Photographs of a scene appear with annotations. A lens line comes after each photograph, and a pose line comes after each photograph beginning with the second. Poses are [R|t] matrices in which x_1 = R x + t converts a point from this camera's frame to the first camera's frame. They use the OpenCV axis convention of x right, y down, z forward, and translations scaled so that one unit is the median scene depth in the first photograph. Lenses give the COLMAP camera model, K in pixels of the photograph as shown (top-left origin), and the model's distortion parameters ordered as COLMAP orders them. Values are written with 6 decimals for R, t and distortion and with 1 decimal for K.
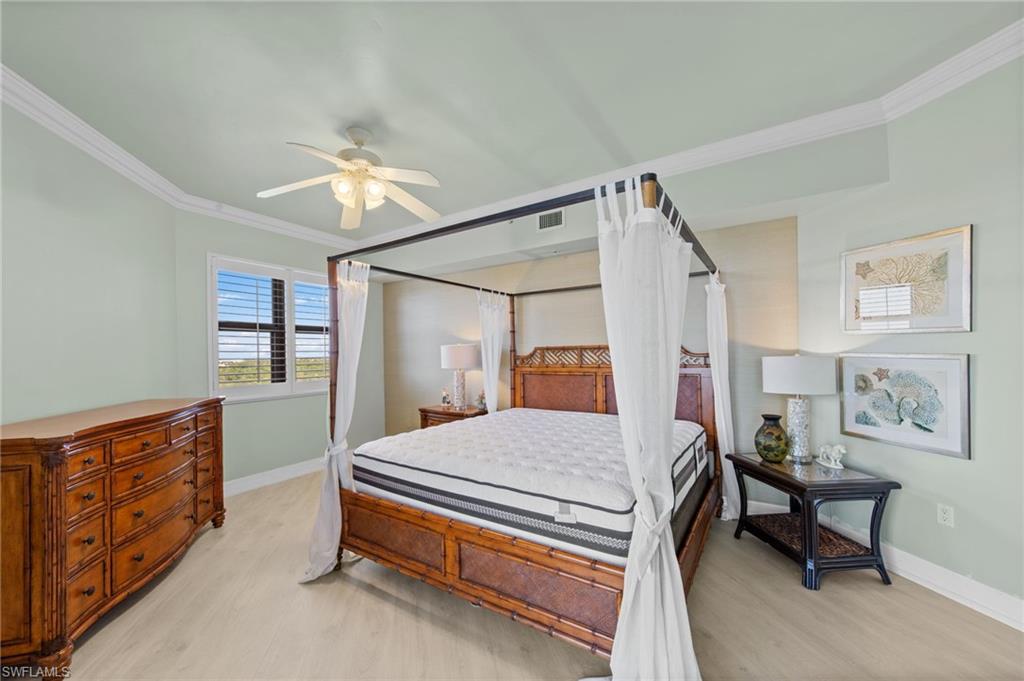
lens RADIAL K [[395.8, 0, 491.1], [0, 395.8, 353.0], [0, 0, 1]] dist [0.006224, -0.000824]
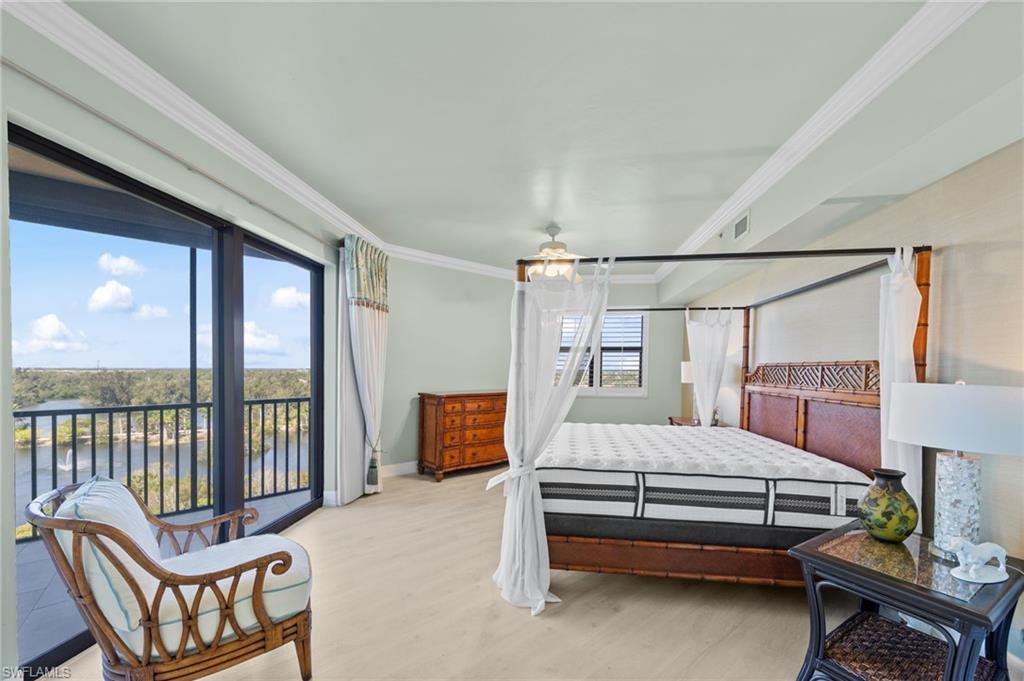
lens RADIAL K [[395.8, 0, 500.0], [0, 395.8, 370.8], [0, 0, 1]] dist [0.006224, -0.000824]
pose [[0.428984, 0.025176, -0.902961, 1.029358], [-0.014743, 0.999674, 0.020868, -0.014434], [0.903192, 0.004360, 0.429215, 0.124362]]
